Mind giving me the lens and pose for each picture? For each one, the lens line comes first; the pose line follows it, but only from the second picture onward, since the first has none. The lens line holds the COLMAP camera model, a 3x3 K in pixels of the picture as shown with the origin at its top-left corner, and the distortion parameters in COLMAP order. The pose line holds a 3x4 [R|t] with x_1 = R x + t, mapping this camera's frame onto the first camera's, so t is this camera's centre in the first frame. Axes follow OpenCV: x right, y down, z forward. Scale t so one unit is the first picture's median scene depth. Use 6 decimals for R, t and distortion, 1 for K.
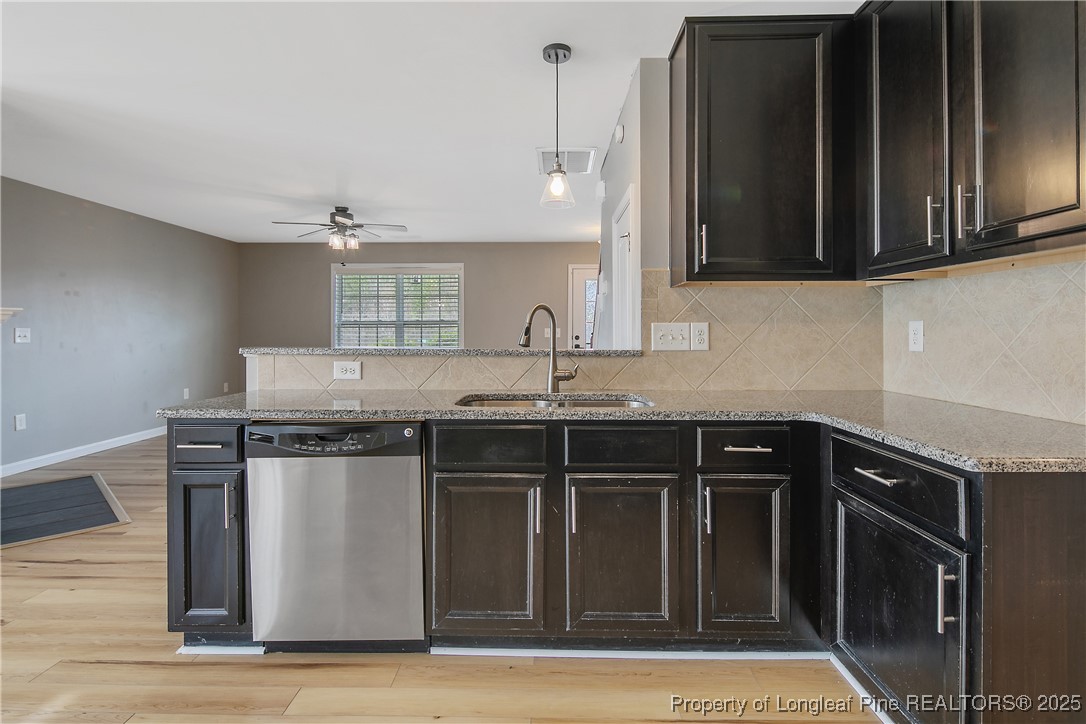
lens RADIAL K [[529.9, 0, 540.0], [0, 529.9, 327.4], [0, 0, 1]] dist [0.001276, -0.000369]
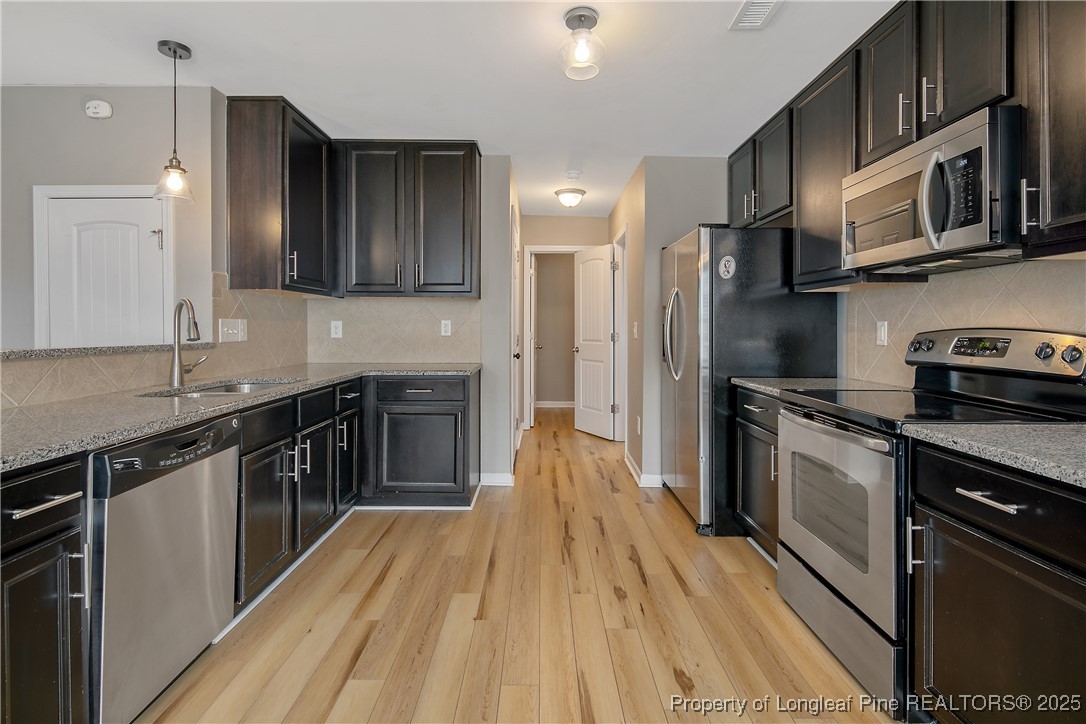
lens RADIAL K [[529.9, 0, 540.0], [0, 529.9, 327.4], [0, 0, 1]] dist [0.001276, -0.000369]
pose [[-0.019567, 0.000371, 0.999808, -0.997958], [-0.007493, 0.999972, -0.000517, 0.005673], [-0.999780, -0.007502, -0.019564, 0.327604]]
